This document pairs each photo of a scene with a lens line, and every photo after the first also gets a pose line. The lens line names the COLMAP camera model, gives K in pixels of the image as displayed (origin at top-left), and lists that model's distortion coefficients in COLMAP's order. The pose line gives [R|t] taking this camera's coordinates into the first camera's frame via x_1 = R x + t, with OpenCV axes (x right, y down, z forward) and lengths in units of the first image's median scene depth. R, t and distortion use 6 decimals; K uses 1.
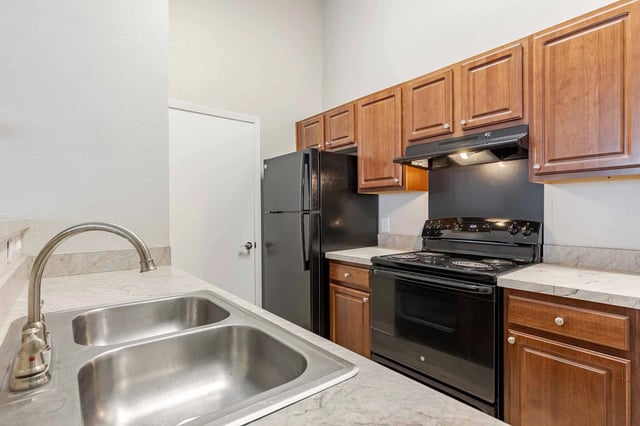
lens RADIAL K [[318.9, 0, 318.6], [0, 318.9, 214.2], [0, 0, 1]] dist [-0.000467, -0.000167]
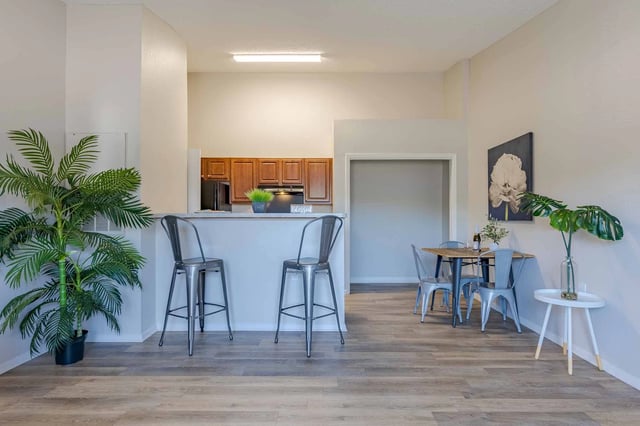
lens RADIAL K [[354.5, 0, 323.2], [0, 354.5, 214.5], [0, 0, 1]] dist [0.001410, -0.000136]
pose [[0.630420, 0.004647, 0.776241, -1.508517], [-0.001919, 0.999988, -0.004428, 0.013841], [-0.776252, 0.001302, 0.630421, -1.060914]]
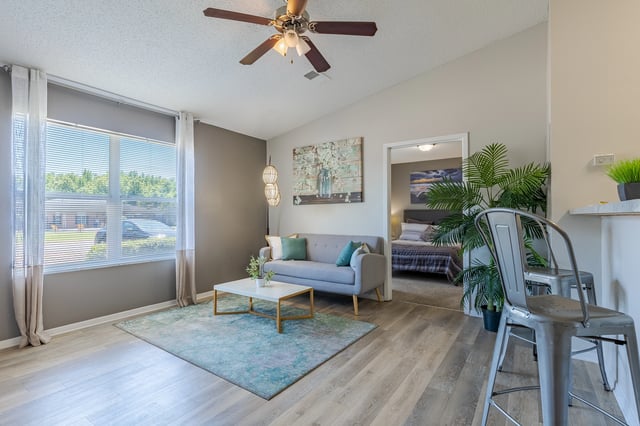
lens RADIAL K [[307.6, 0, 316.5], [0, 307.6, 211.2], [0, 0, 1]] dist [-0.000359, -0.000246]
pose [[0.288180, -0.008267, -0.957541, 0.073638], [-0.002725, 0.999952, -0.009454, 0.023325], [0.957572, 0.005333, 0.288143, -0.692802]]
